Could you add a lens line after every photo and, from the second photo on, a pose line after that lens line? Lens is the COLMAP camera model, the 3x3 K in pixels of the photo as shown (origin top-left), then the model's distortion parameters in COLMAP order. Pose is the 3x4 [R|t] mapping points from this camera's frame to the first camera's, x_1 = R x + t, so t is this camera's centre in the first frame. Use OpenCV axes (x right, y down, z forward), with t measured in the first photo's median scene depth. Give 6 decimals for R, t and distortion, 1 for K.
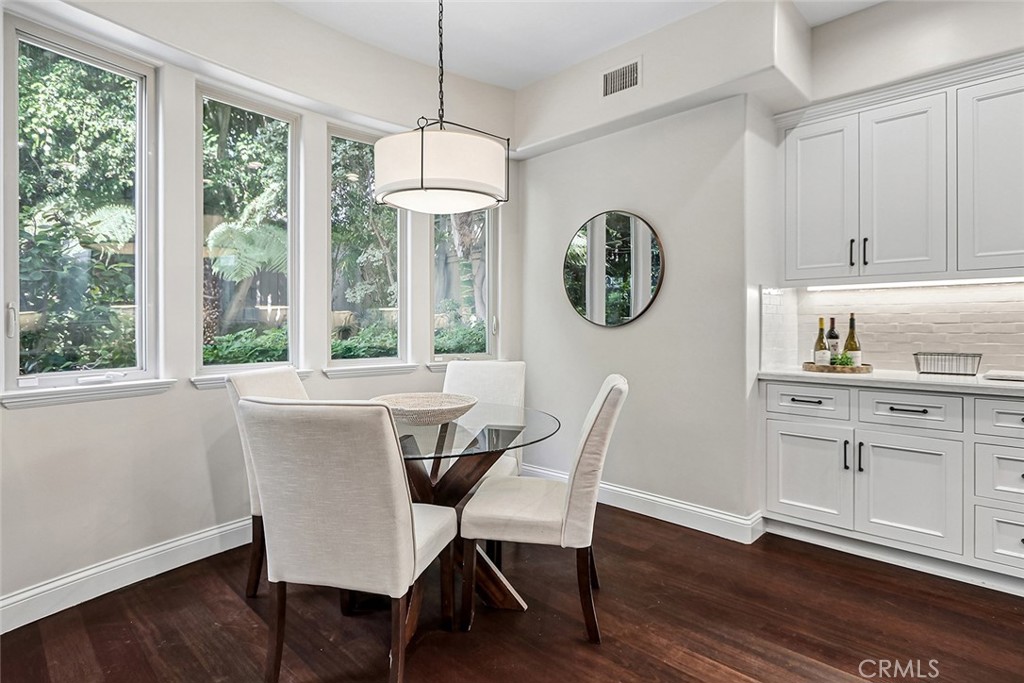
lens RADIAL K [[535.0, 0, 501.0], [0, 535.0, 328.7], [0, 0, 1]] dist [-0.001879, -0.001782]
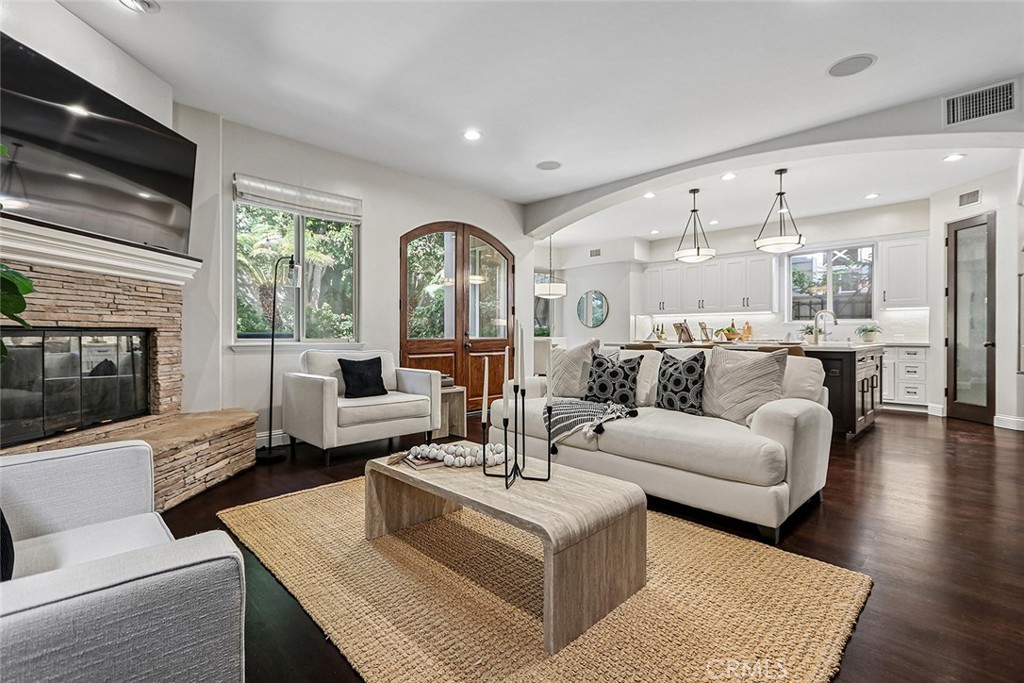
lens RADIAL K [[469.7, 0, 503.7], [0, 469.7, 335.7], [0, 0, 1]] dist [0.003024, -0.001230]
pose [[0.999936, 0.001507, -0.011205, -0.336133], [-0.001499, 0.999999, 0.000694, 0.052416], [0.011206, -0.000677, 0.999937, -2.069144]]
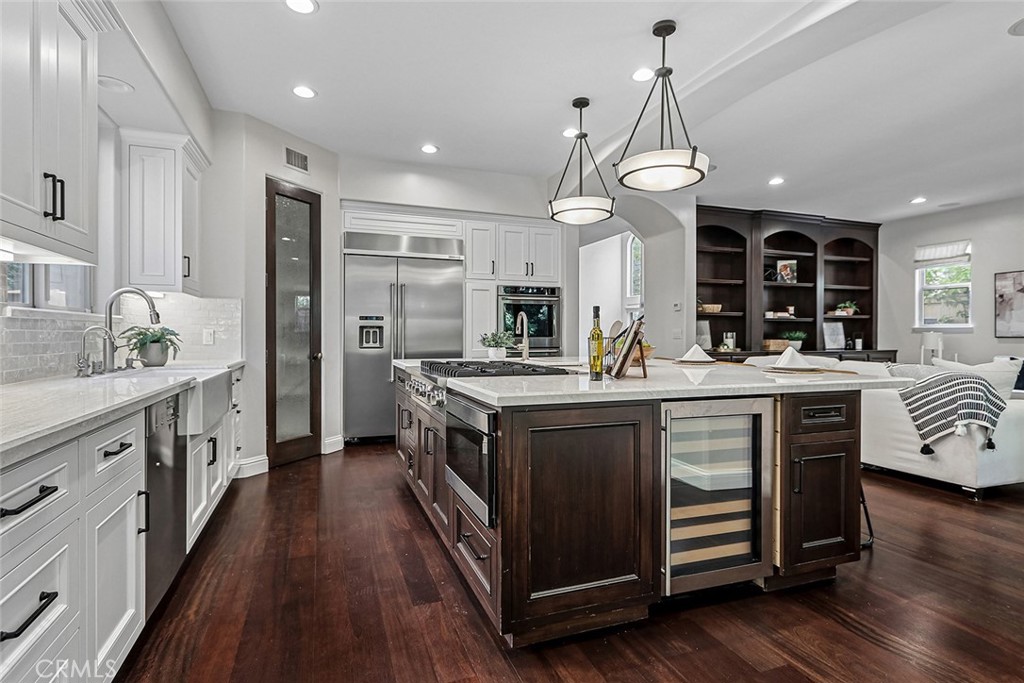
lens RADIAL K [[511.6, 0, 506.8], [0, 511.6, 336.9], [0, 0, 1]] dist [0.003321, 0.000005]
pose [[-0.905959, -0.003544, 0.423350, 0.294573], [-0.000237, 0.999969, 0.007862, 0.012552], [-0.423365, 0.007022, -0.905932, 0.918411]]
